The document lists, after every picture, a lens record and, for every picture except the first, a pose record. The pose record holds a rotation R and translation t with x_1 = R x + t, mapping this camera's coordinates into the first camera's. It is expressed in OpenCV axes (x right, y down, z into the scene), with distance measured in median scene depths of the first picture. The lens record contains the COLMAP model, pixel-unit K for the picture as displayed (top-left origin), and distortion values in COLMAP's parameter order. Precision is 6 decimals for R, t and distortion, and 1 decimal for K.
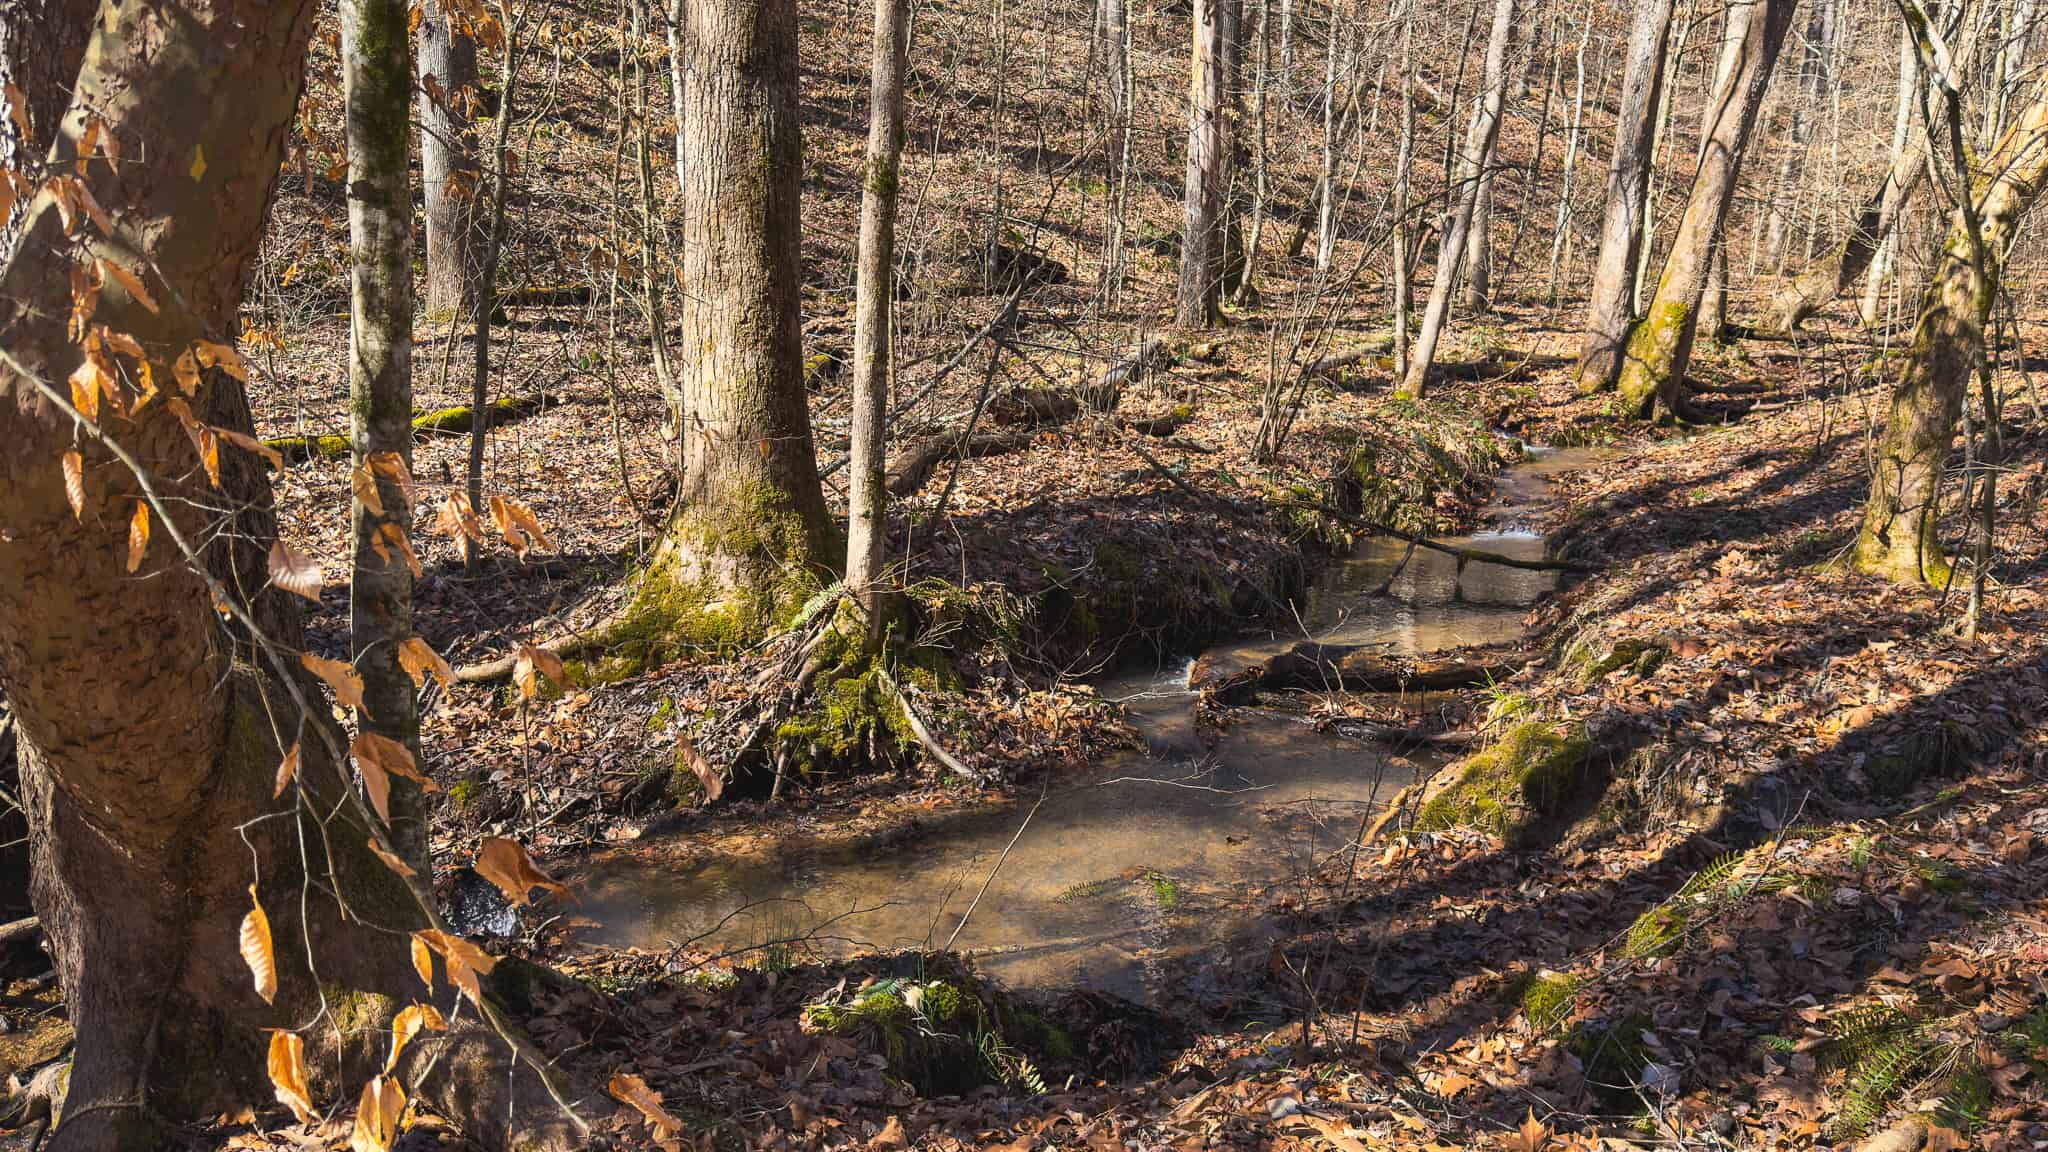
lens RADIAL K [[1498.9, 0, 1024.0], [0, 1498.9, 576.0], [0, 0, 1]] dist [0.066432, -0.001315]
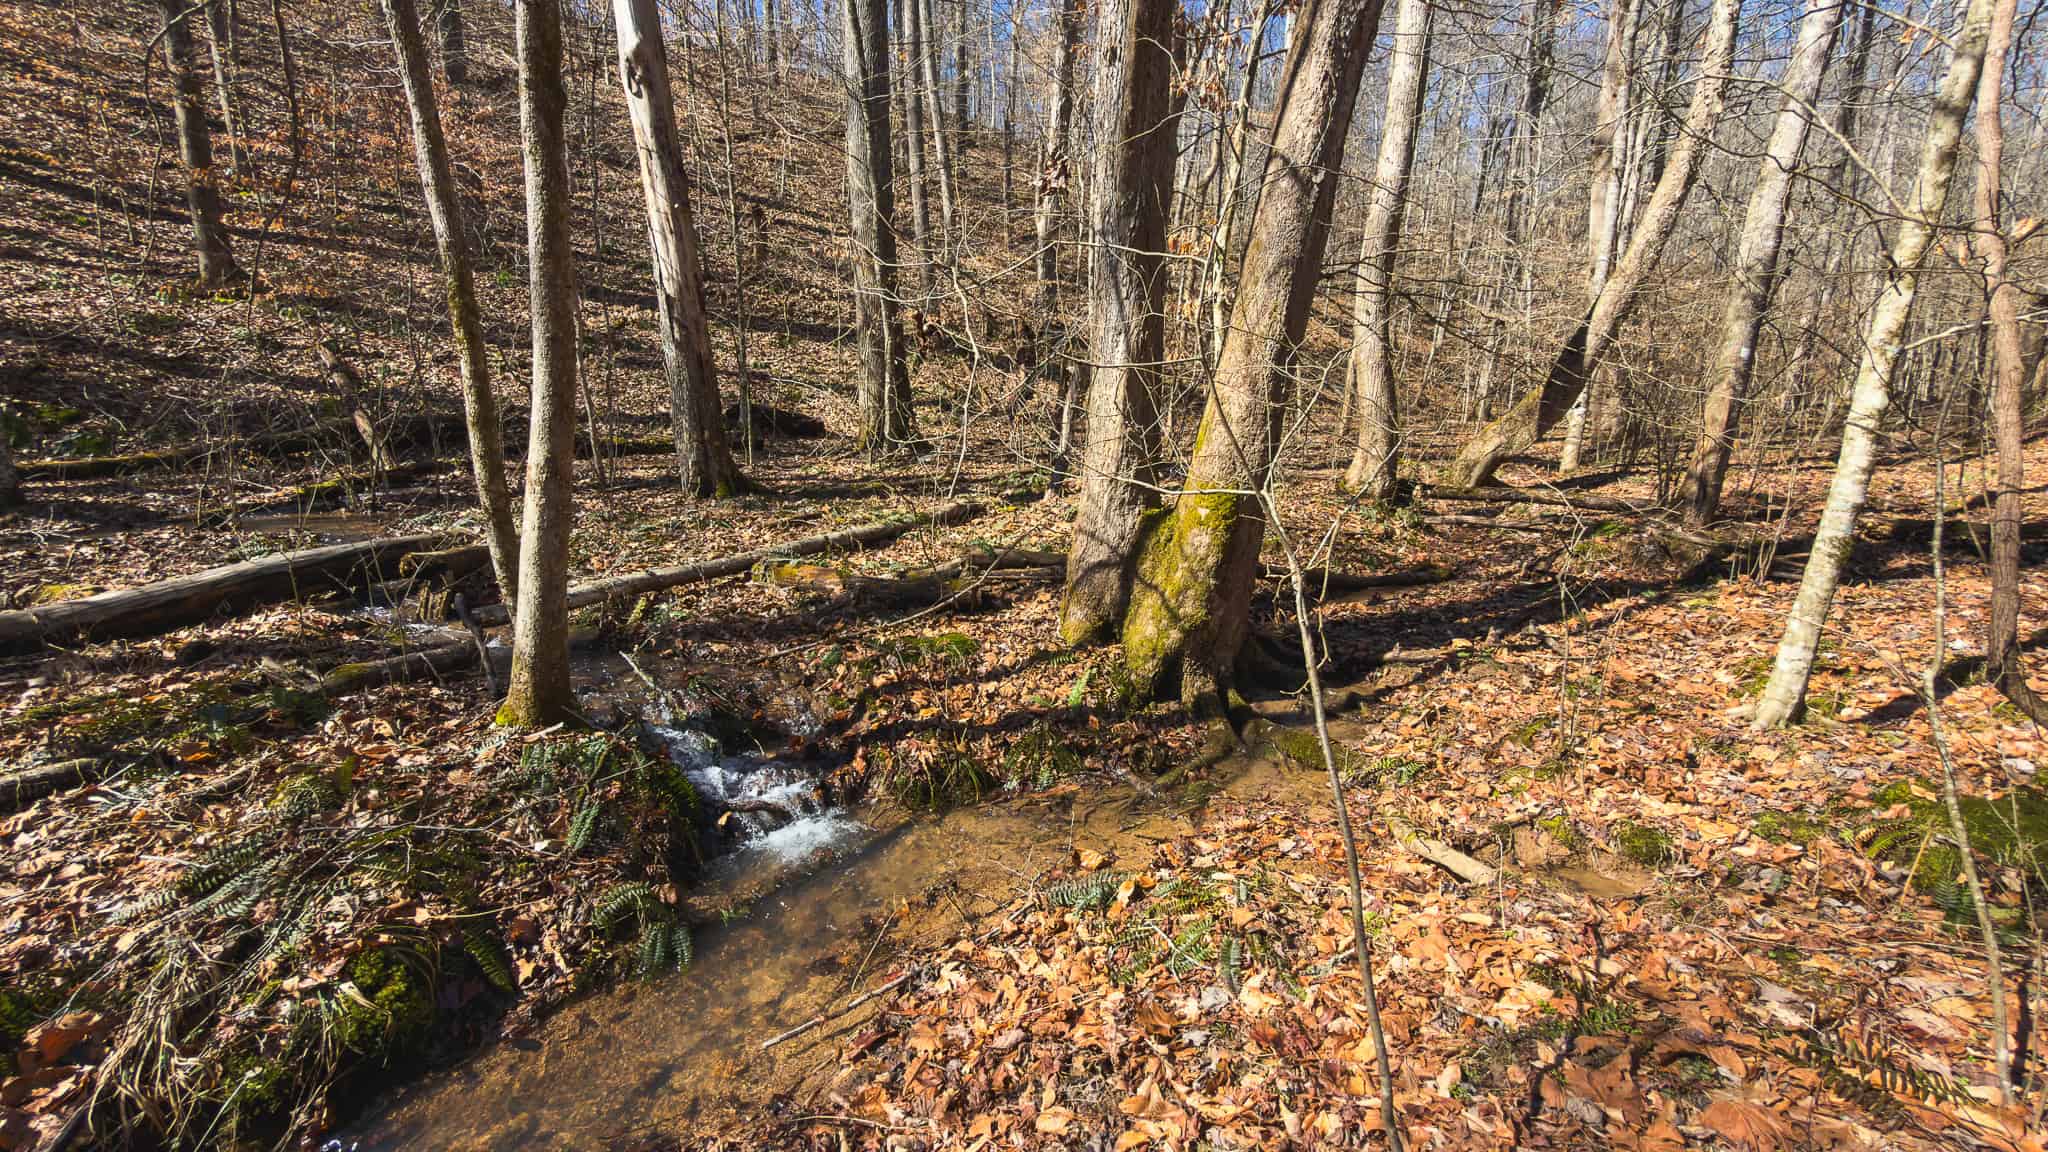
lens RADIAL K [[782.7, 0, 1025.5], [0, 782.7, 584.0], [0, 0, 1]] dist [0.002243, -0.000155]
pose [[0.996091, -0.004388, -0.088226, 0.393017], [0.004760, 0.999981, 0.004010, -0.148418], [0.088207, -0.004414, 0.996092, 0.739709]]
